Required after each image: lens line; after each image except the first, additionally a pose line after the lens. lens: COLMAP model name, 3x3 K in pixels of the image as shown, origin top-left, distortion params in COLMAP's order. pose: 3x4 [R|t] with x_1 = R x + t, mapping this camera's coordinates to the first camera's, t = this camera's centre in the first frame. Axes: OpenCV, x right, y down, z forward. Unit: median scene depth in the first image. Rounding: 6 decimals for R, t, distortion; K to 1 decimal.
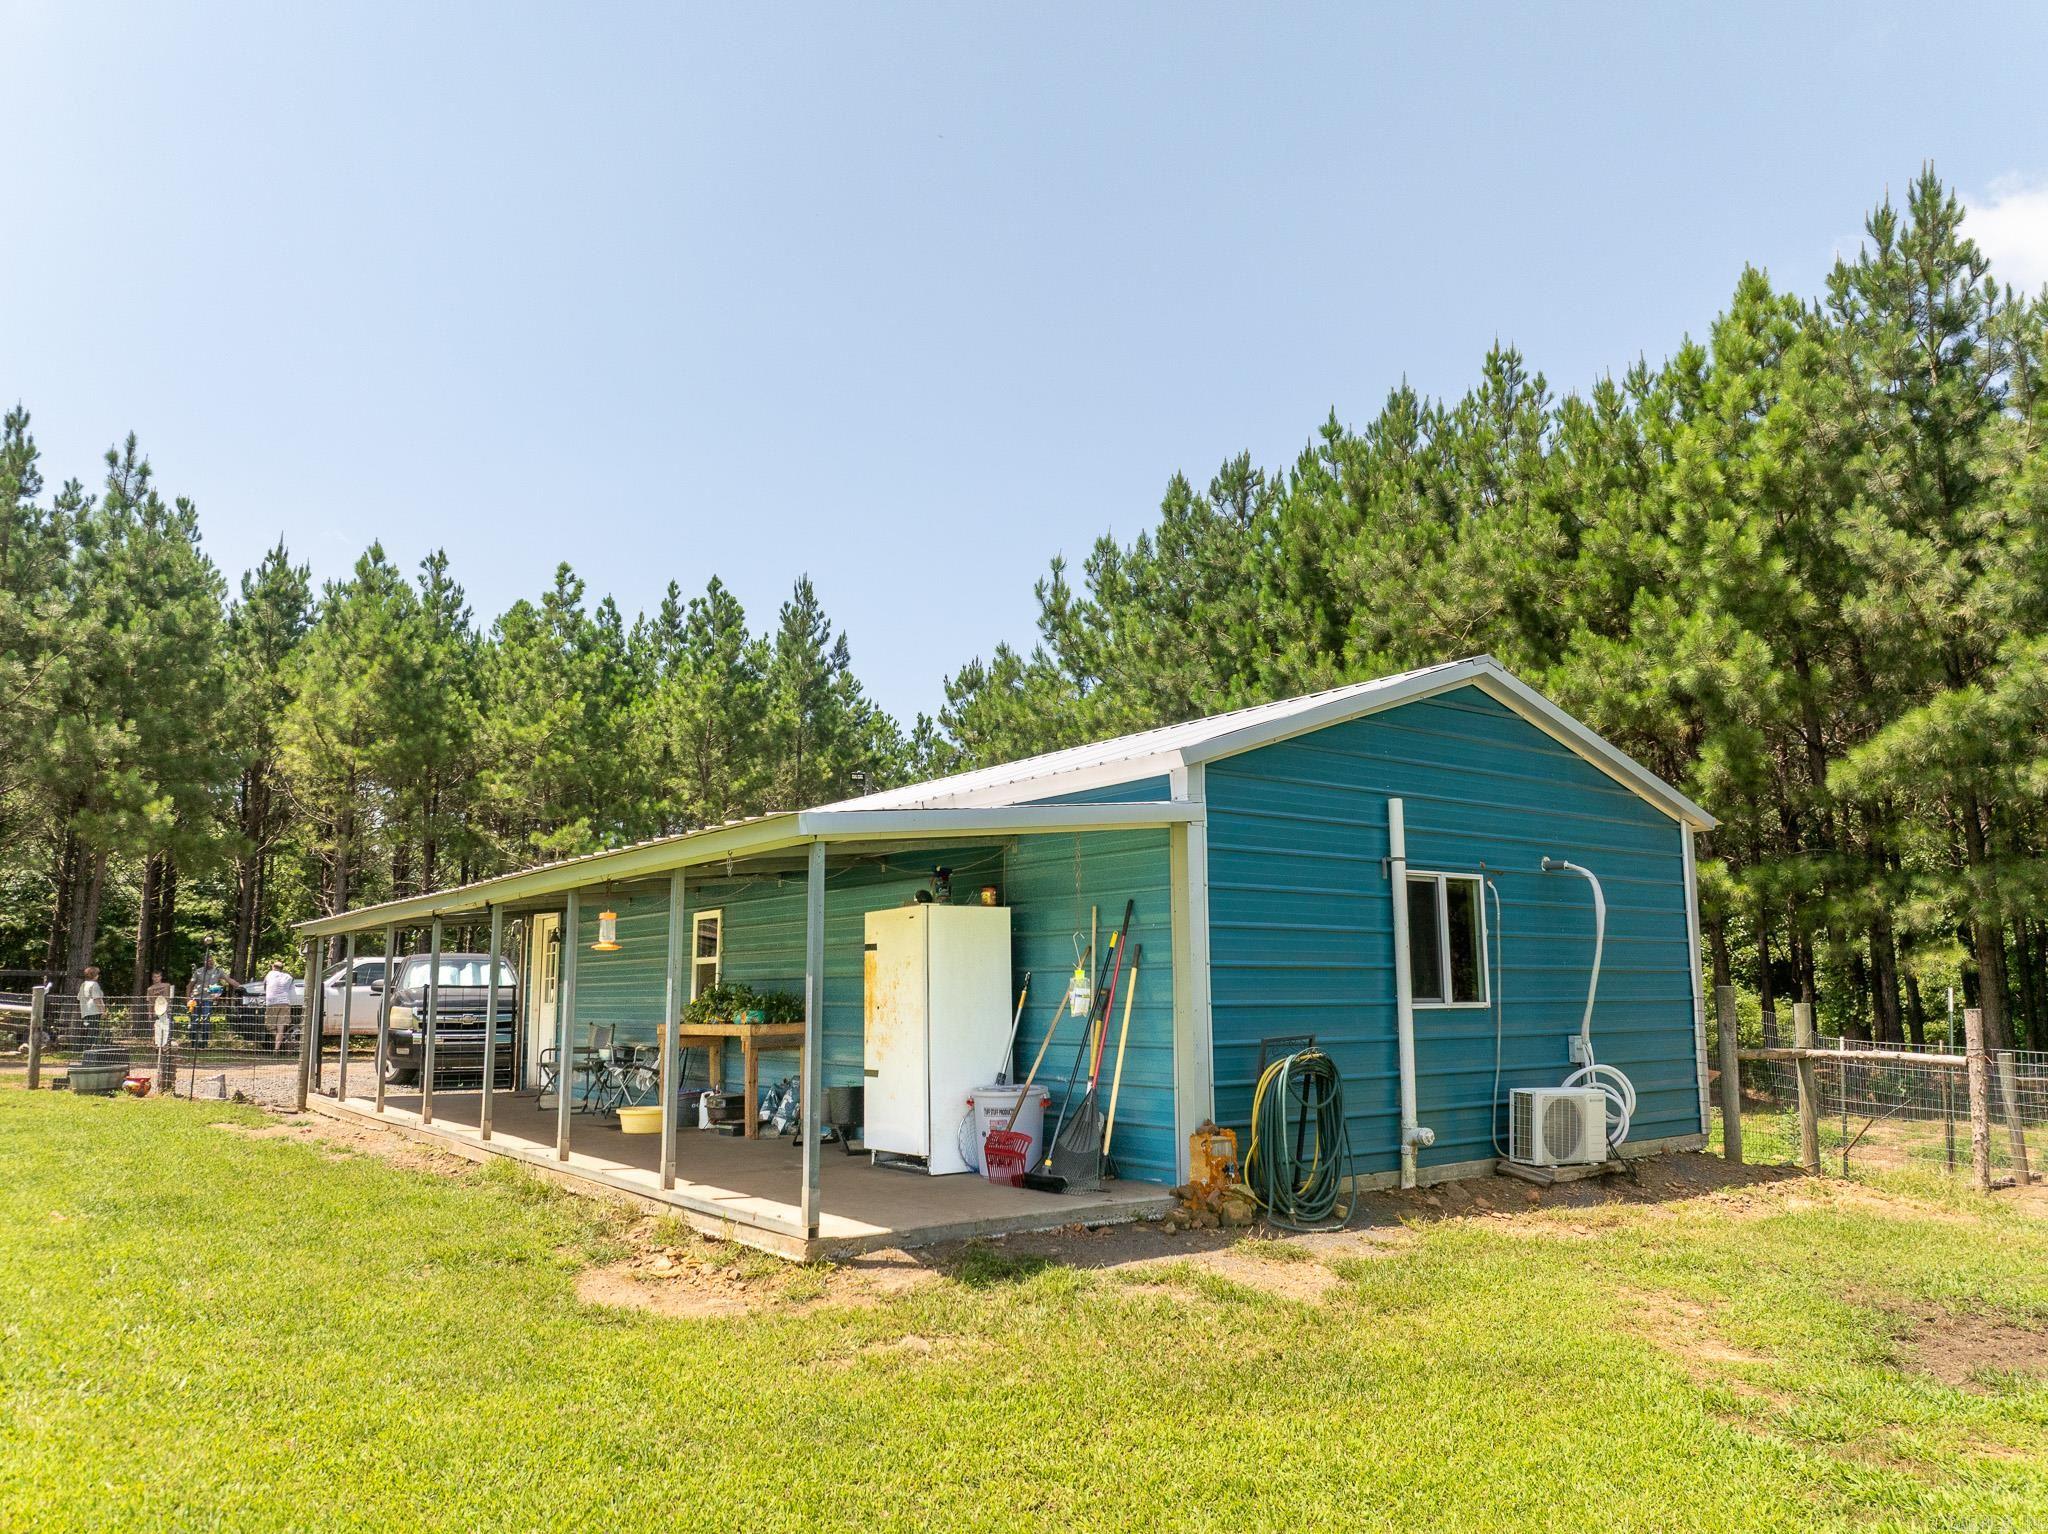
lens RADIAL K [[1478.0, 0, 1024.0], [0, 1478.0, 767.0], [0, 0, 1]] dist [-0.063969, 0.031375]
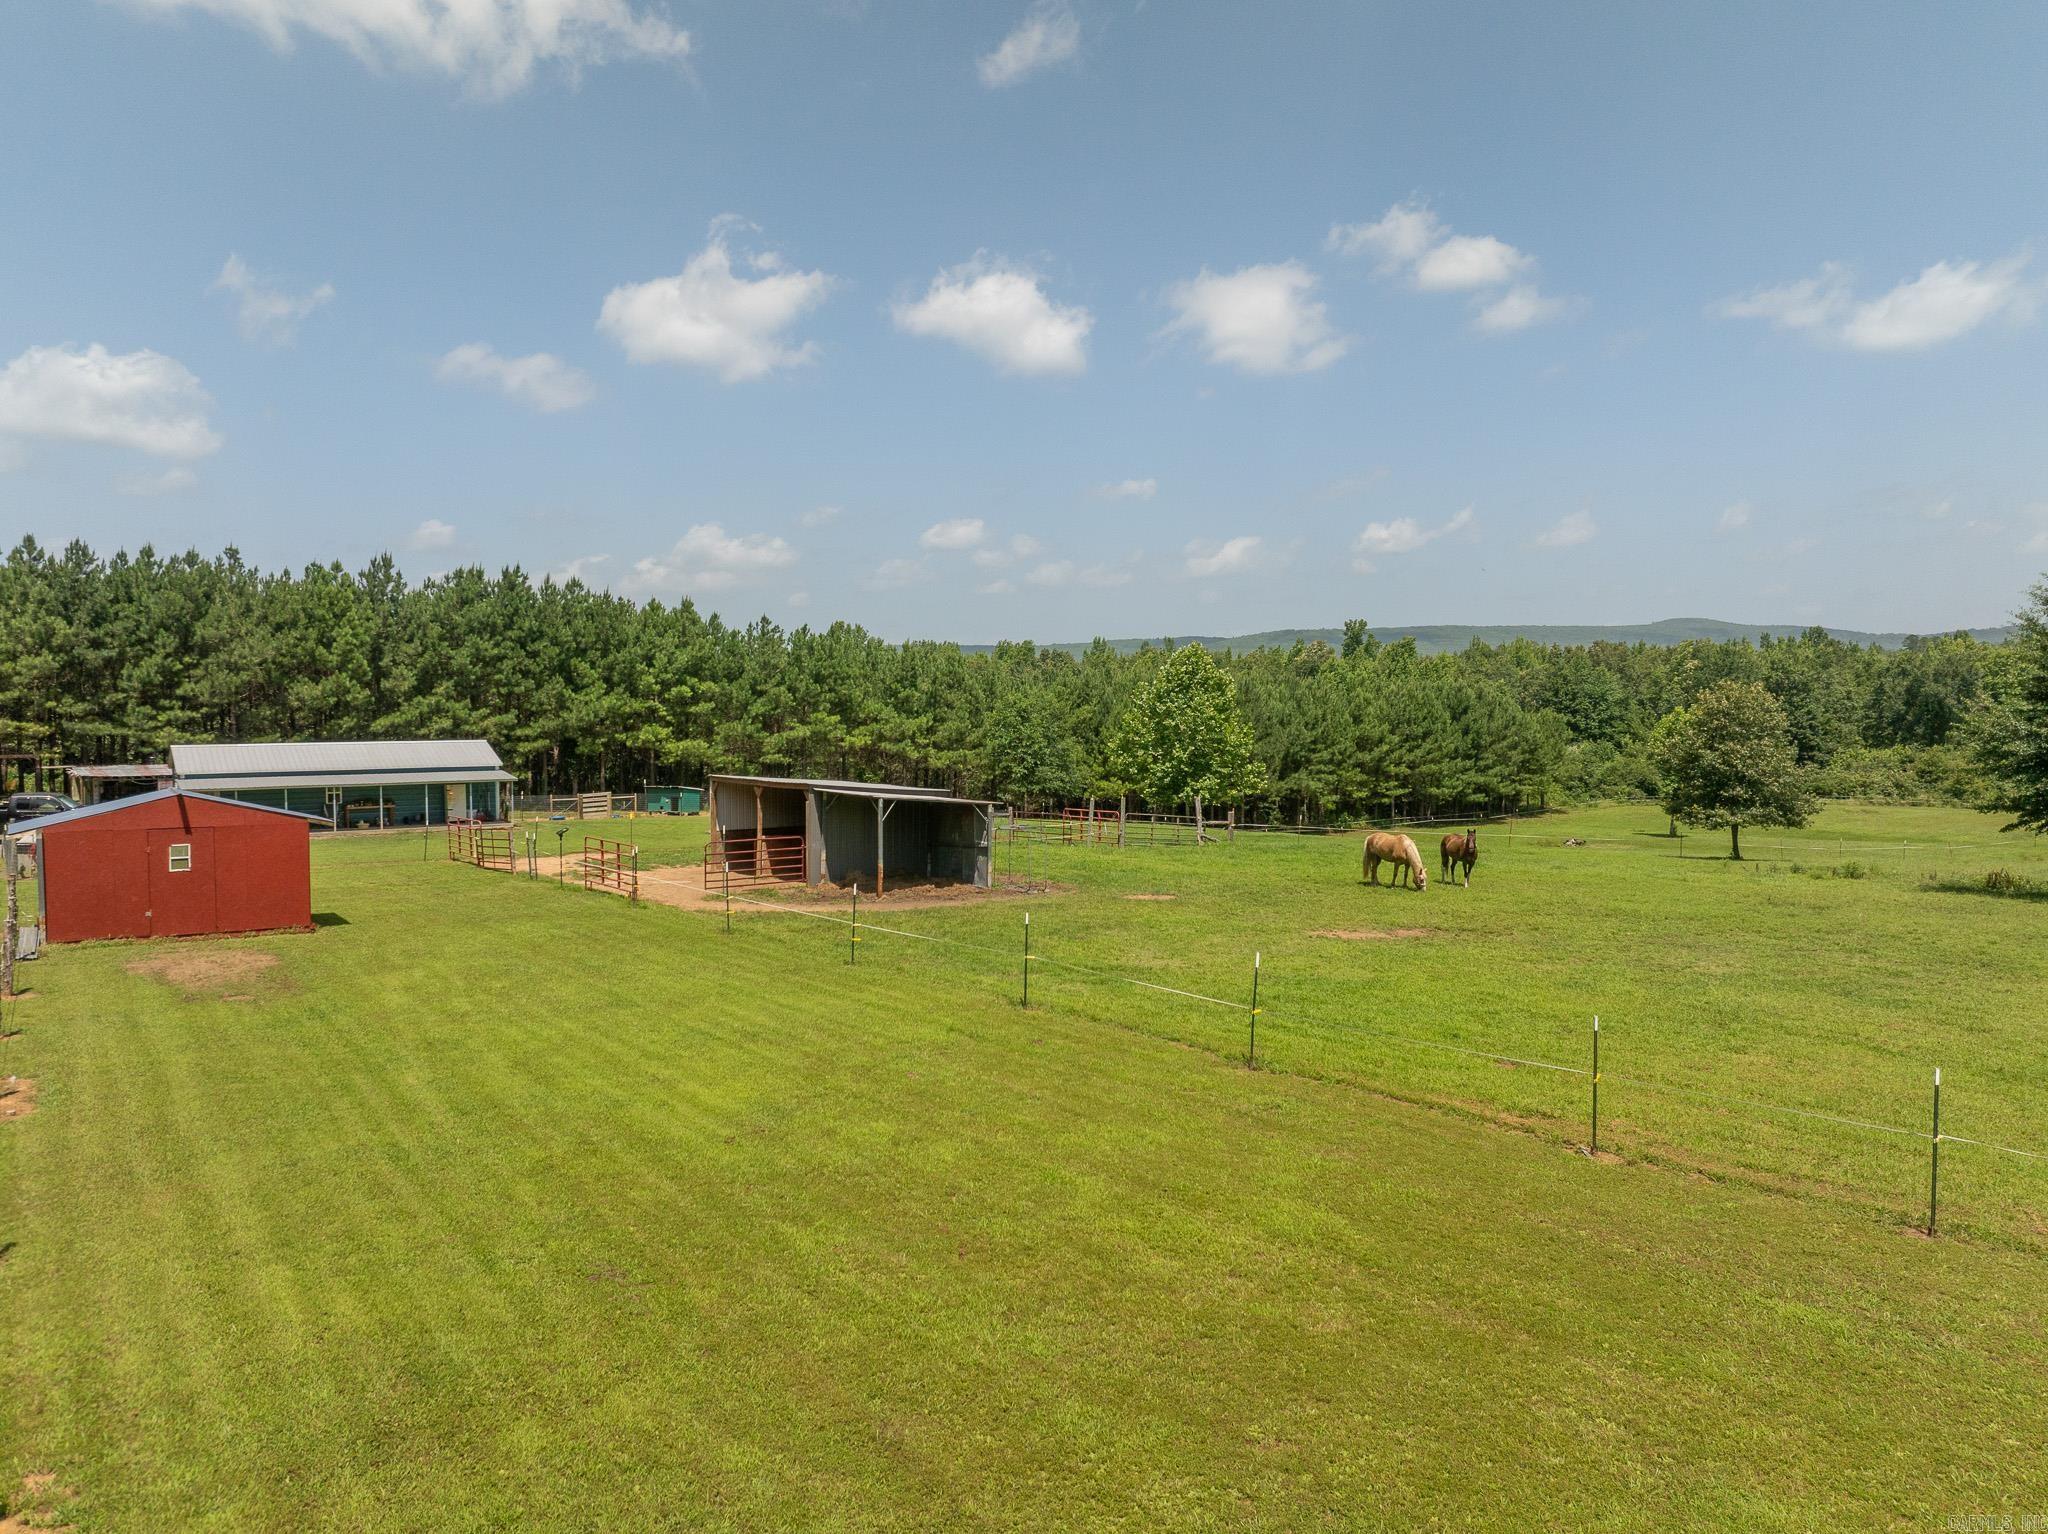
lens RADIAL K [[1478.0, 0, 1024.3], [0, 1478.0, 735.4], [0, 0, 1]] dist [0.002770, 0.004598]
pose [[0.024825, -0.020597, 0.999480, -2.190404], [-0.158667, 0.987034, 0.024282, -0.223999], [-0.987020, -0.159187, 0.021235, -0.516207]]
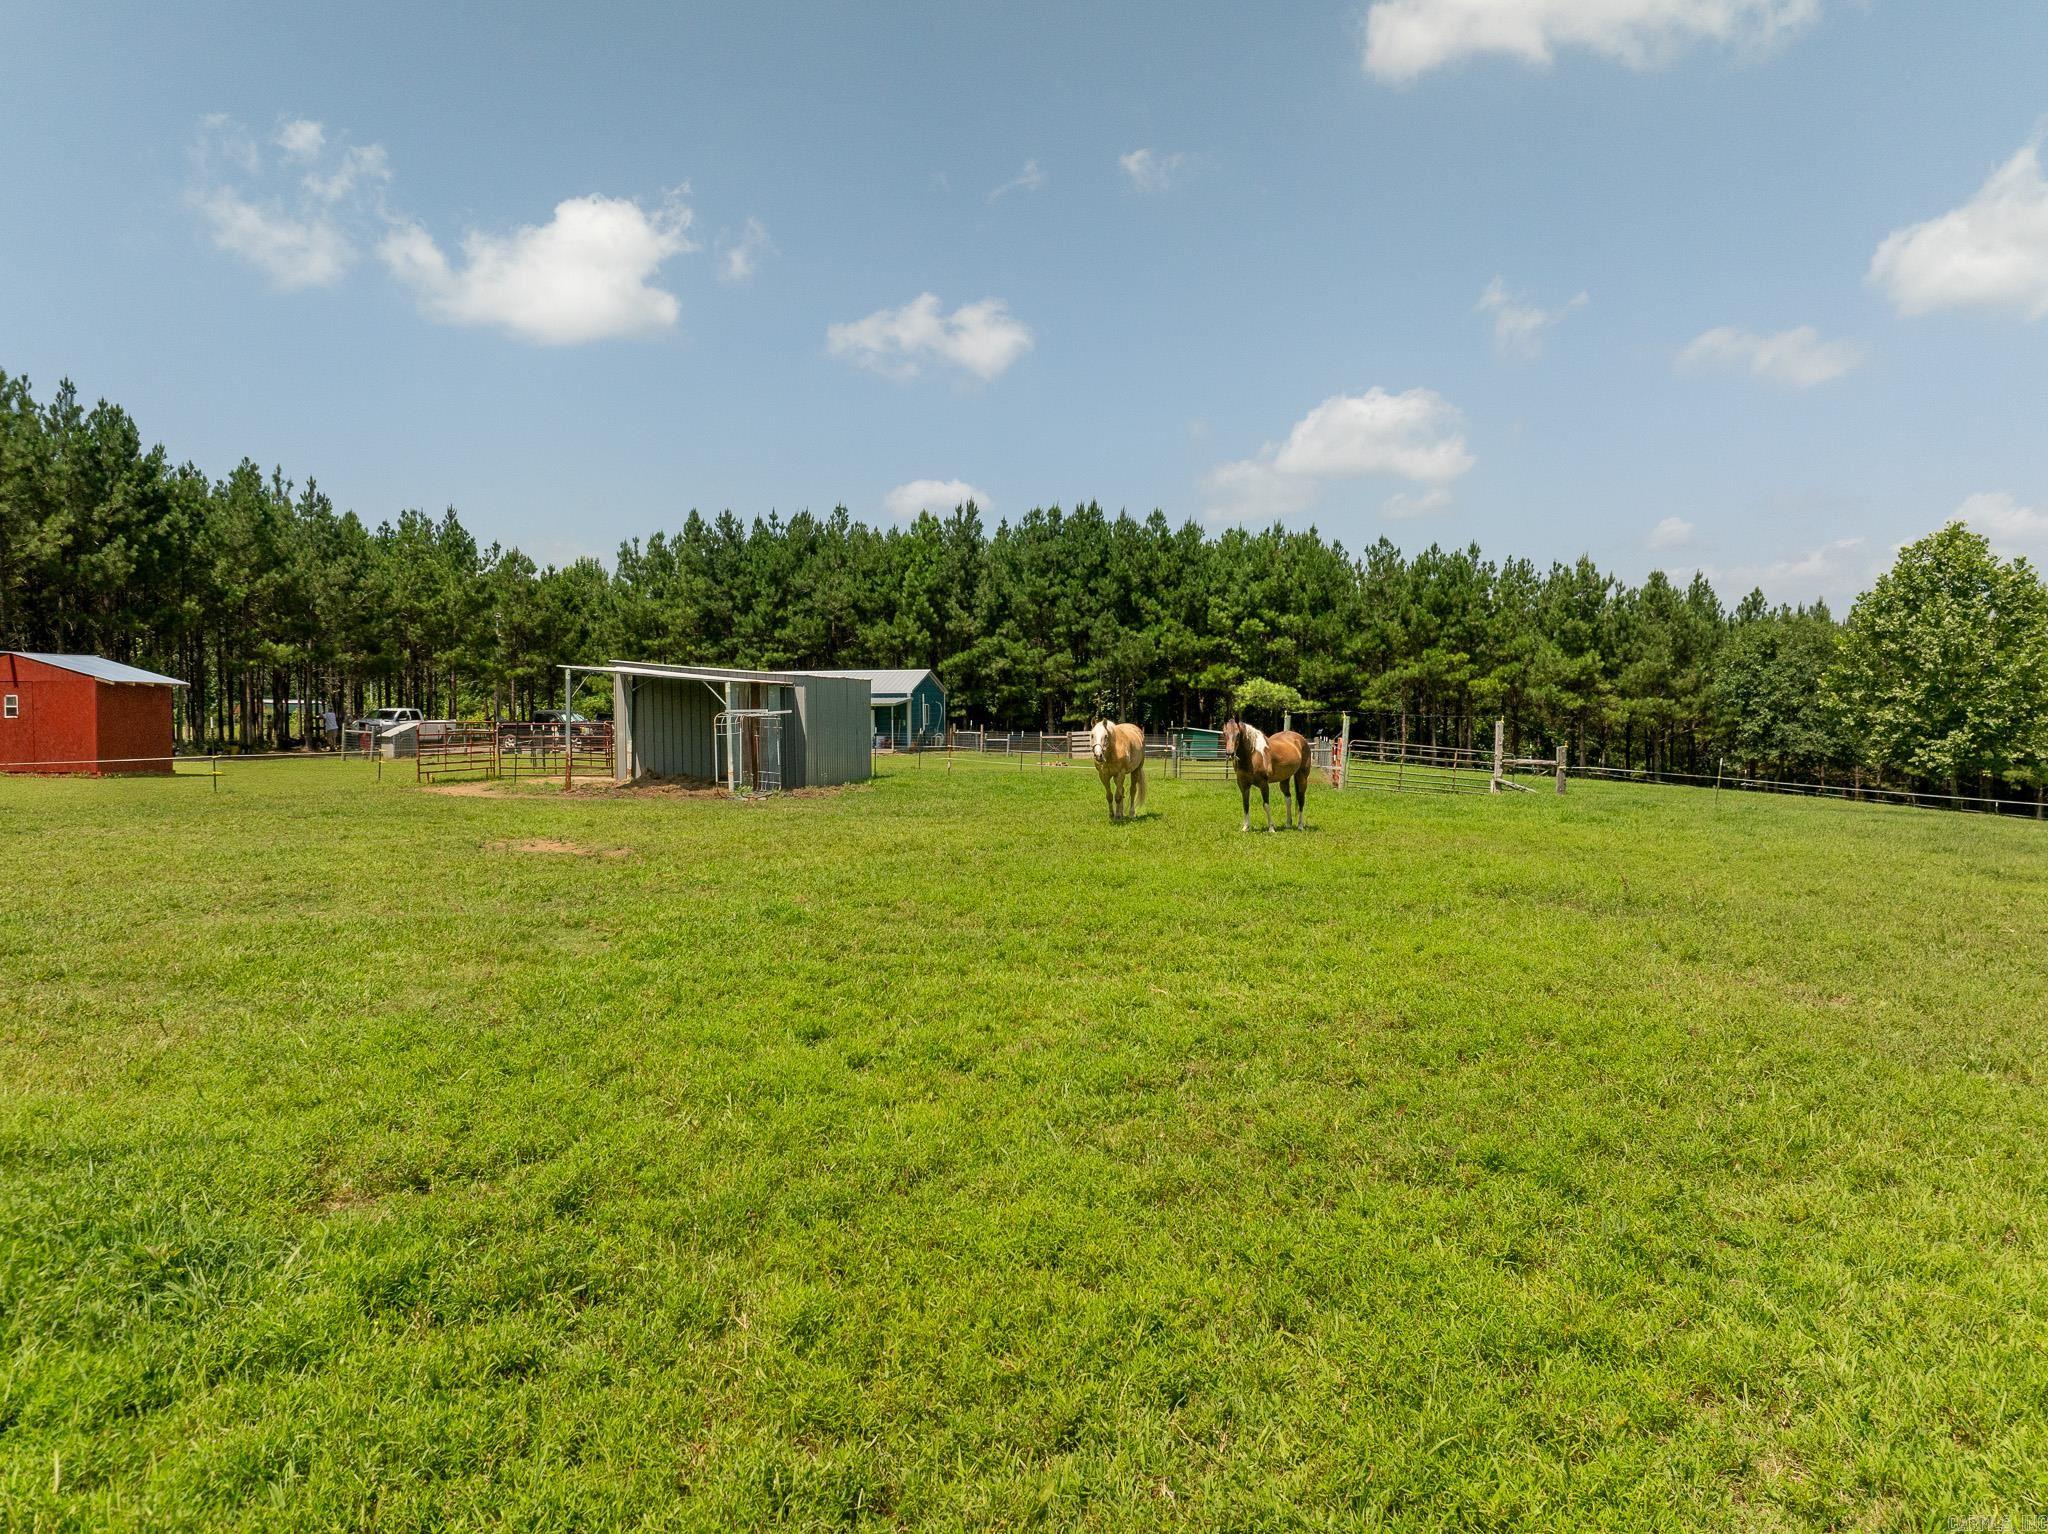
lens RADIAL K [[1494.1, 0, 1024.0], [0, 1494.1, 767.0], [0, 0, 1]] dist [-0.034594, 0.001088]
pose [[0.750830, -0.026528, 0.659963, -1.314038], [-0.101267, 0.982756, 0.154714, -0.251968], [-0.652687, -0.182996, 0.735196, -1.467848]]
